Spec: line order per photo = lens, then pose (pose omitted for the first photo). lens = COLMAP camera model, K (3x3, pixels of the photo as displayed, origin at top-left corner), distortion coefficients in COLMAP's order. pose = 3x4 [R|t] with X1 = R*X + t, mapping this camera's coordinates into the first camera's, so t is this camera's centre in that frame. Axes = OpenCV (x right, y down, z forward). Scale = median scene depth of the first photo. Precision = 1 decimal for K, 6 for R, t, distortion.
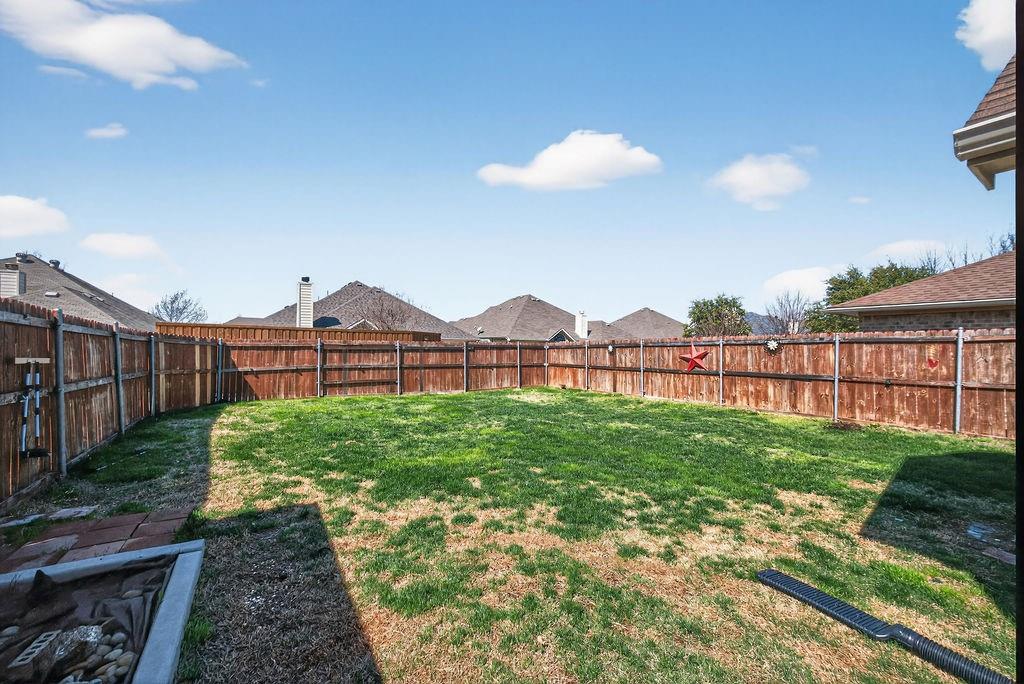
lens RADIAL K [[404.7, 0, 510.3], [0, 404.7, 343.4], [0, 0, 1]] dist [-0.009635, 0.000306]
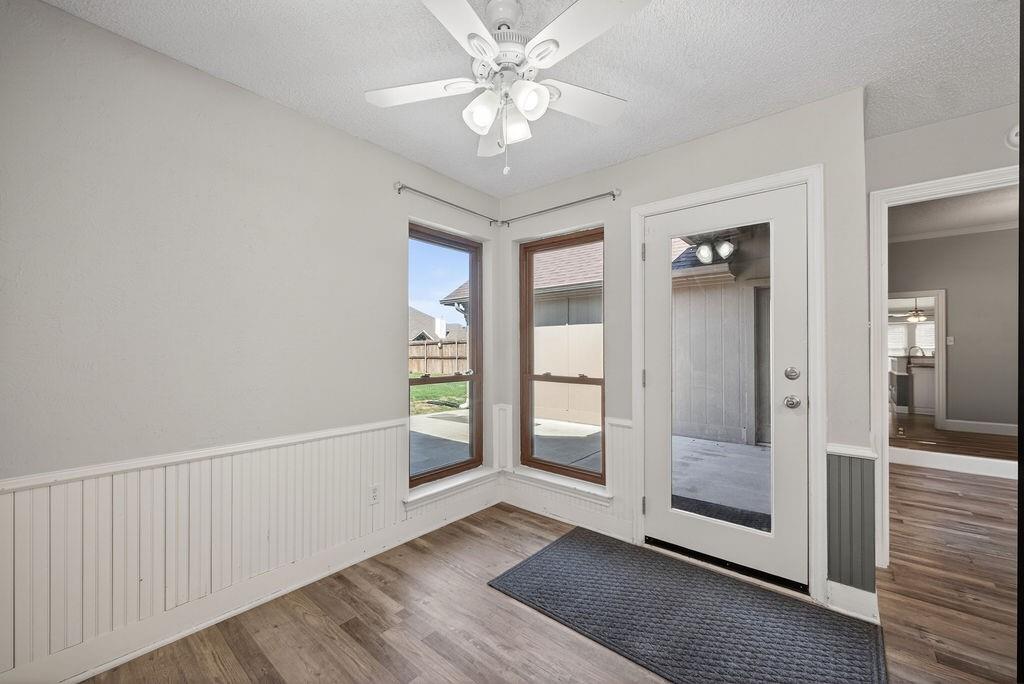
lens RADIAL K [[404.7, 0, 513.0], [0, 404.7, 343.8], [0, 0, 1]] dist [-0.009635, 0.000306]
pose [[0.953468, -0.012012, 0.301256, 0.057319], [0.011080, 0.999927, 0.004804, 0.005208], [-0.301292, -0.001242, 0.953531, -0.539865]]
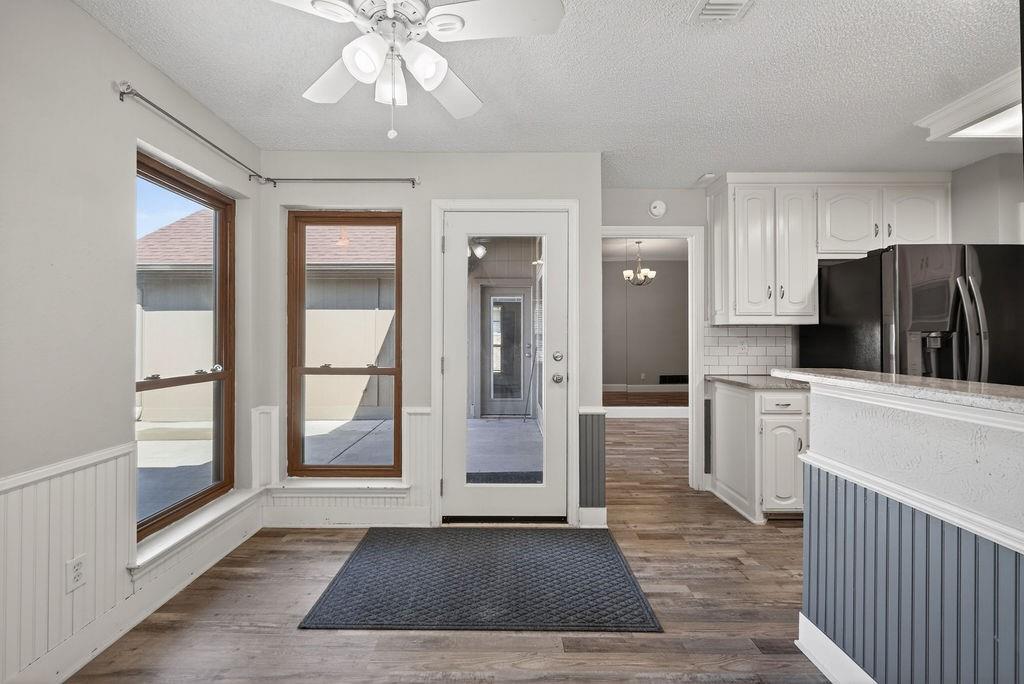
lens RADIAL K [[404.7, 0, 507.8], [0, 404.7, 334.0], [0, 0, 1]] dist [-0.009635, 0.000306]
pose [[0.525356, -0.010871, 0.850813, 0.020819], [-0.003522, 0.999882, 0.014950, 0.004437], [-0.850875, -0.010851, 0.525256, -0.508140]]
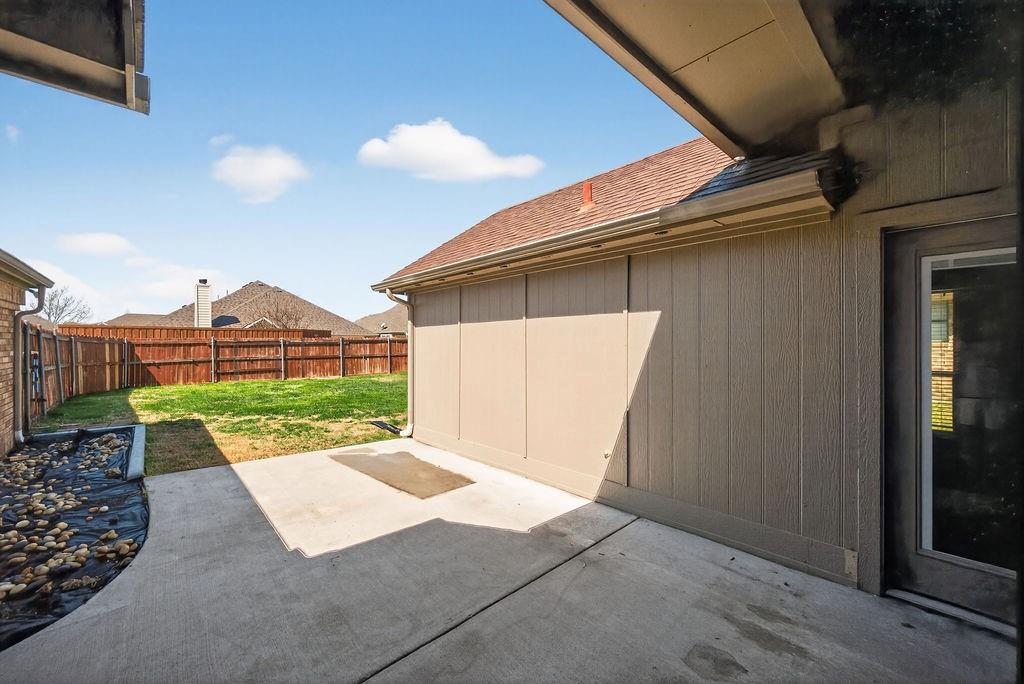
lens RADIAL K [[404.7, 0, 510.3], [0, 404.7, 342.3], [0, 0, 1]] dist [-0.009635, 0.000306]
pose [[0.985195, -0.014883, 0.170791, 0.215719], [0.012503, 0.999809, 0.015000, -0.002221], [-0.170982, -0.012643, 0.985193, -0.377696]]
